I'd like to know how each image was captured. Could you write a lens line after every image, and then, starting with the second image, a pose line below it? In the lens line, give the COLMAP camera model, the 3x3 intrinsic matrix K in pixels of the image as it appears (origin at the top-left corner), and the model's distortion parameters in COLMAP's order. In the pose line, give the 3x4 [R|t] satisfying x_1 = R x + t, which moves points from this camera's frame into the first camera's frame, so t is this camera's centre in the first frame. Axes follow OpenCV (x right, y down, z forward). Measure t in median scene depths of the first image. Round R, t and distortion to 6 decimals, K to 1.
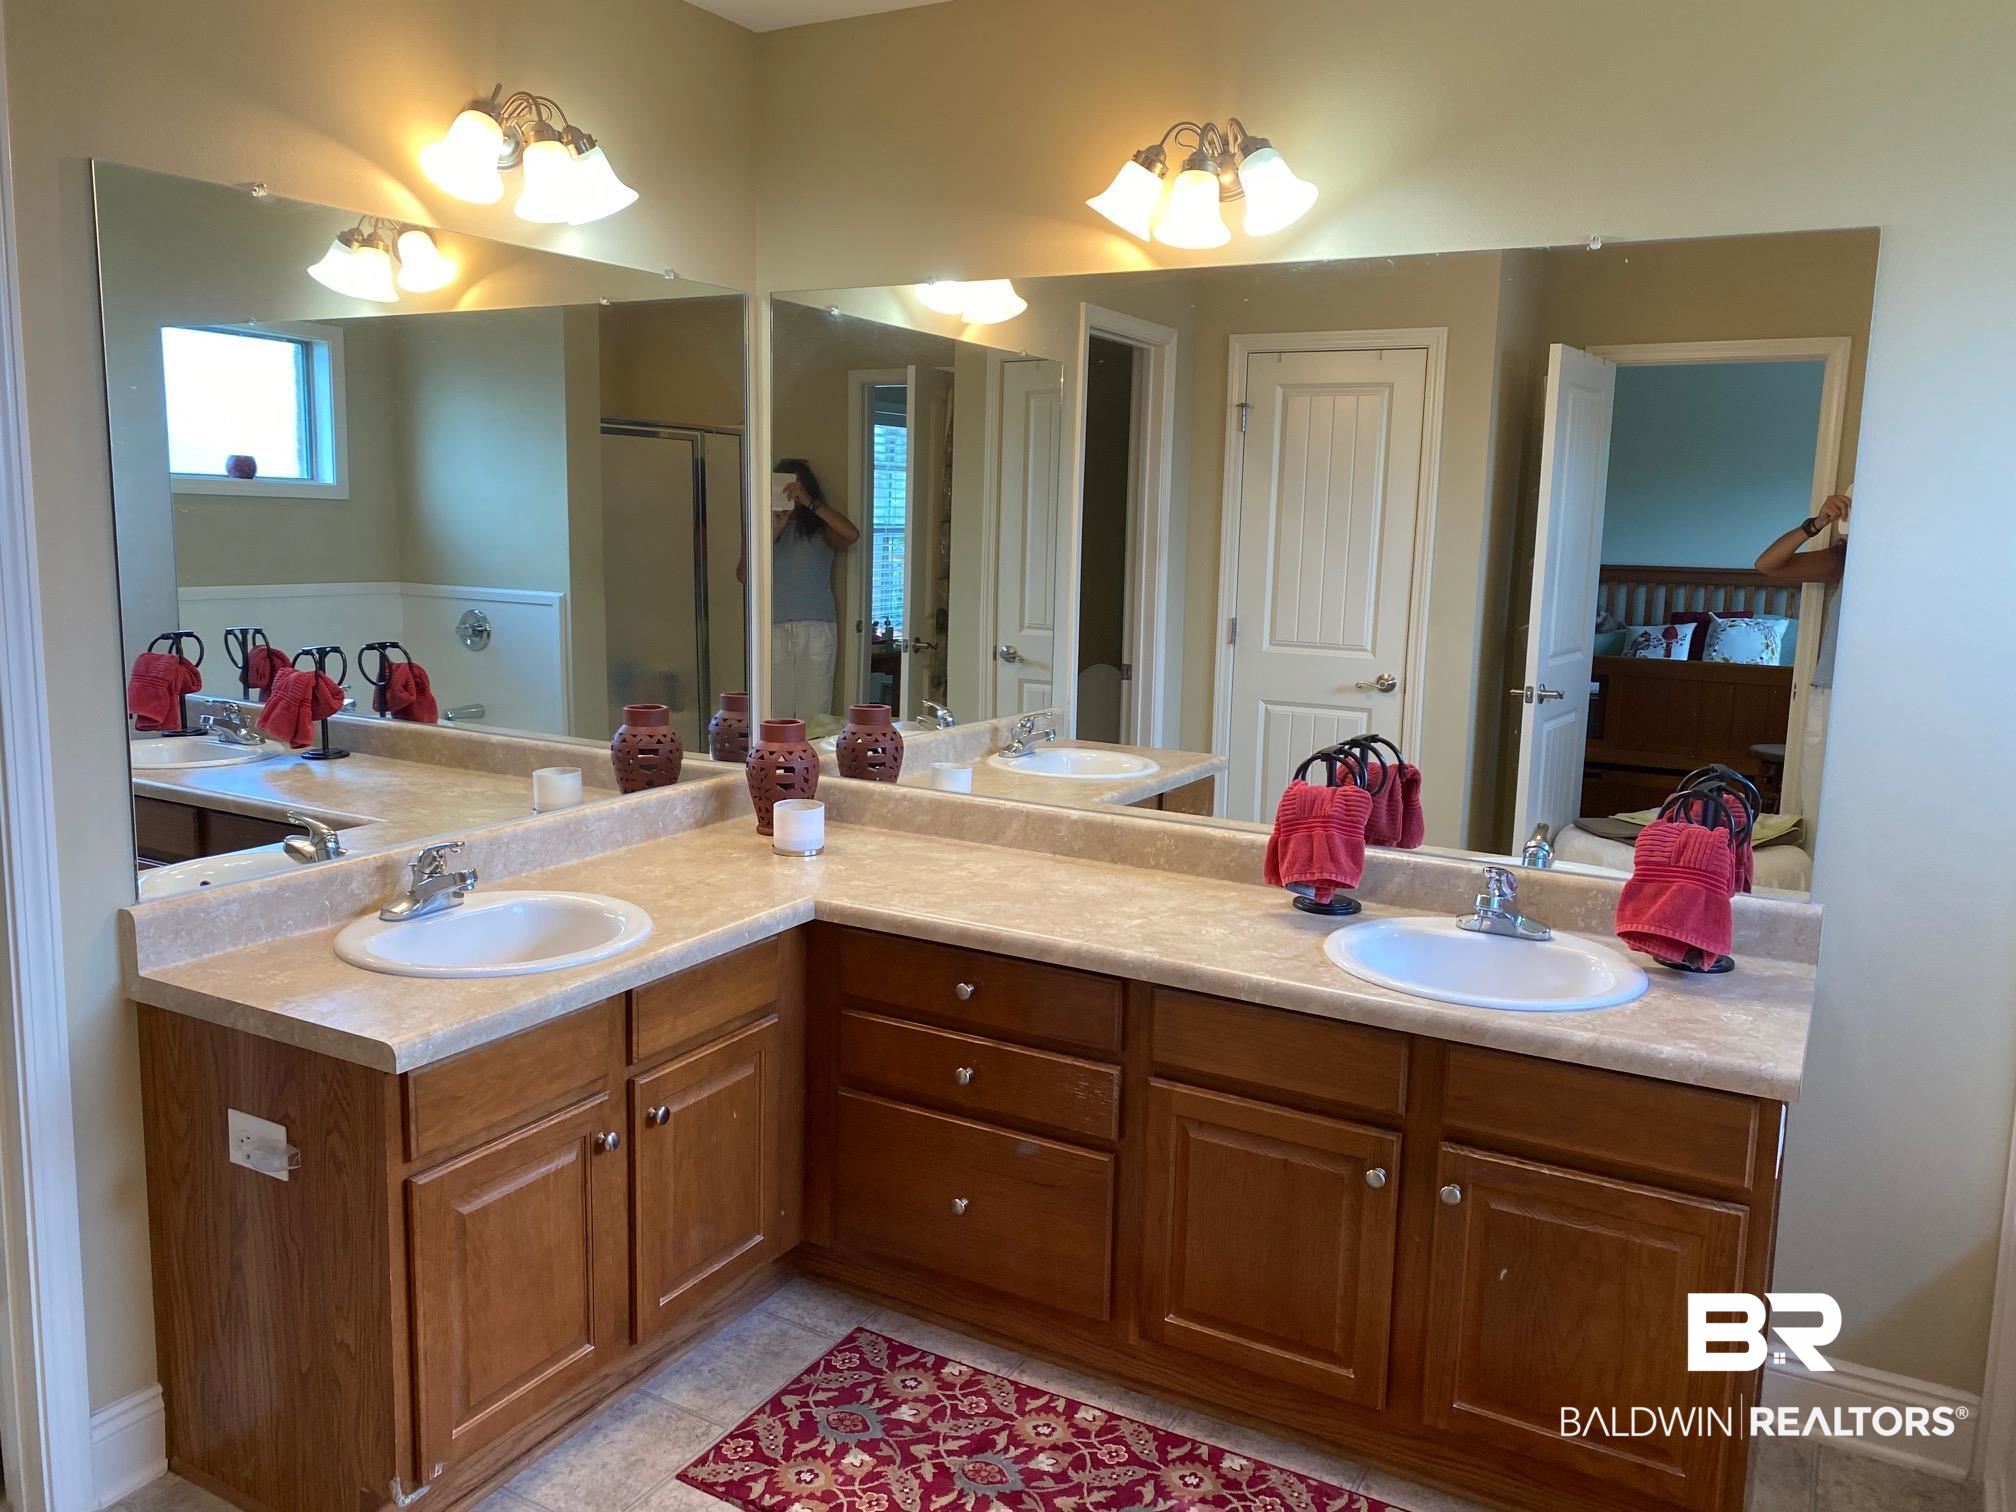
lens RADIAL K [[1536.3, 0, 1008.0], [0, 1536.3, 756.0], [0, 0, 1]] dist [0.099735, -0.223912]
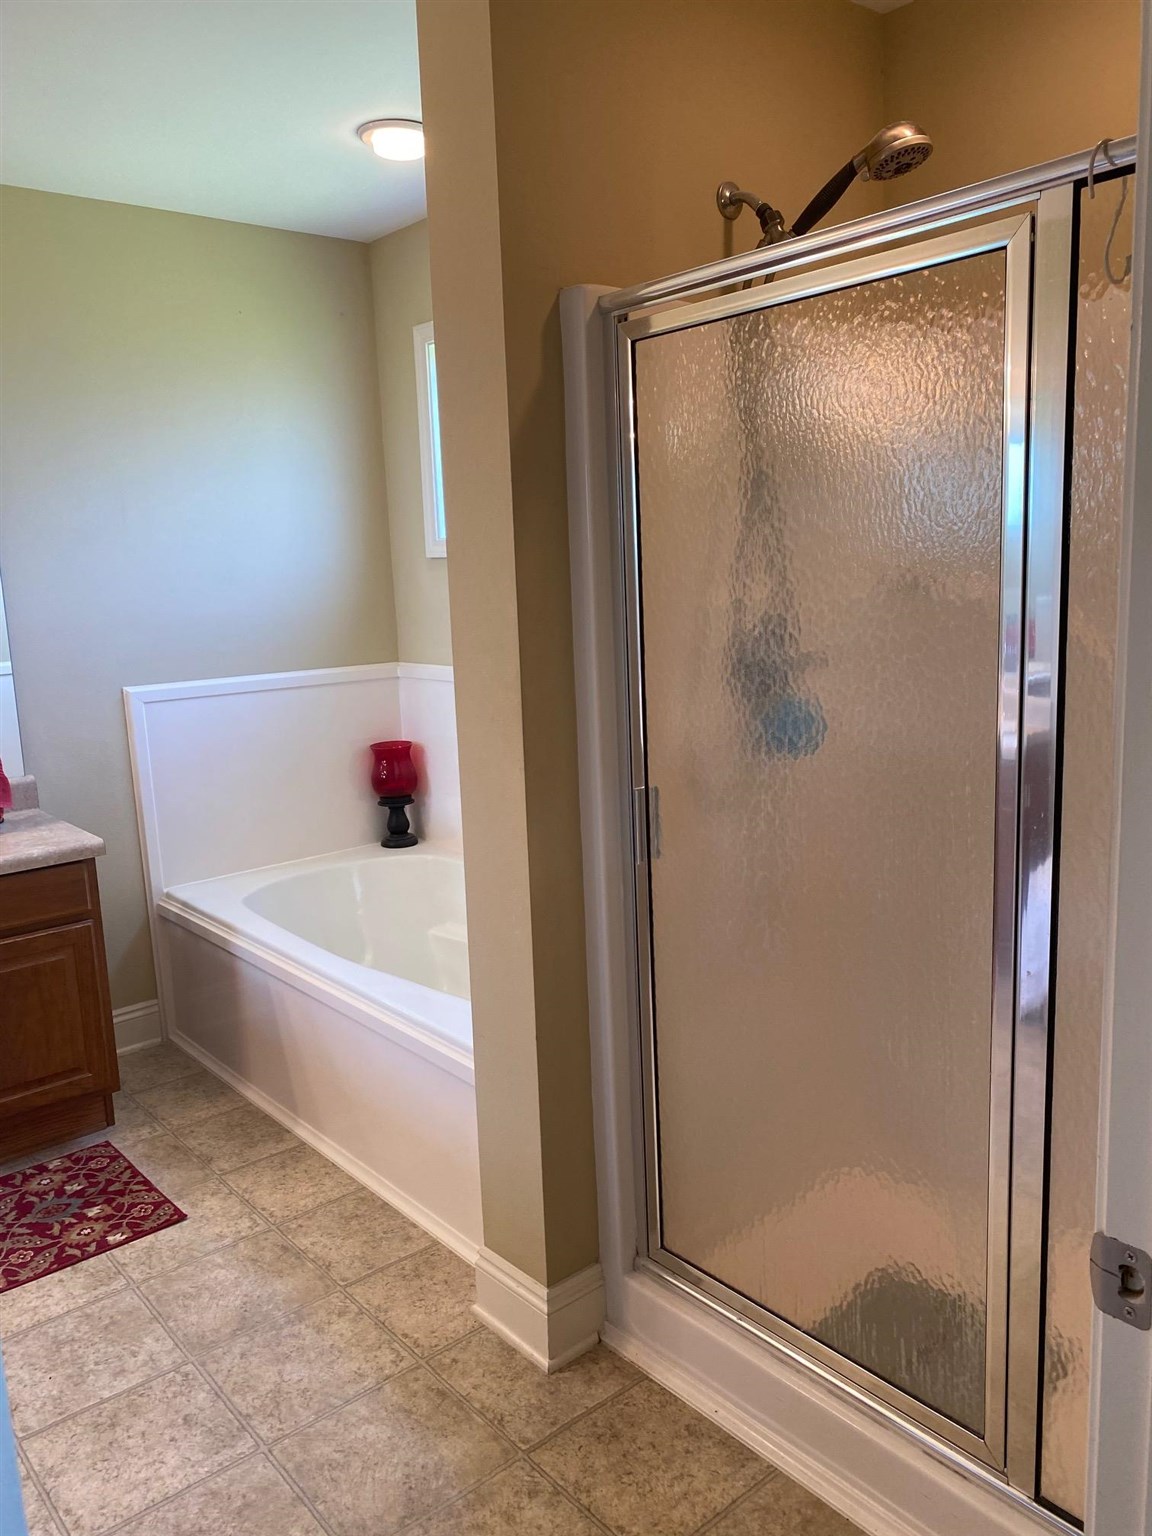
lens RADIAL K [[1170.5, 0, 576.0], [0, 1170.5, 768.0], [0, 0, 1]] dist [0.099735, -0.223912]
pose [[0.406866, -0.307696, 0.860106, -0.874461], [0.142092, 0.951420, 0.273147, -0.344446], [-0.902369, 0.011080, 0.430822, -0.138125]]
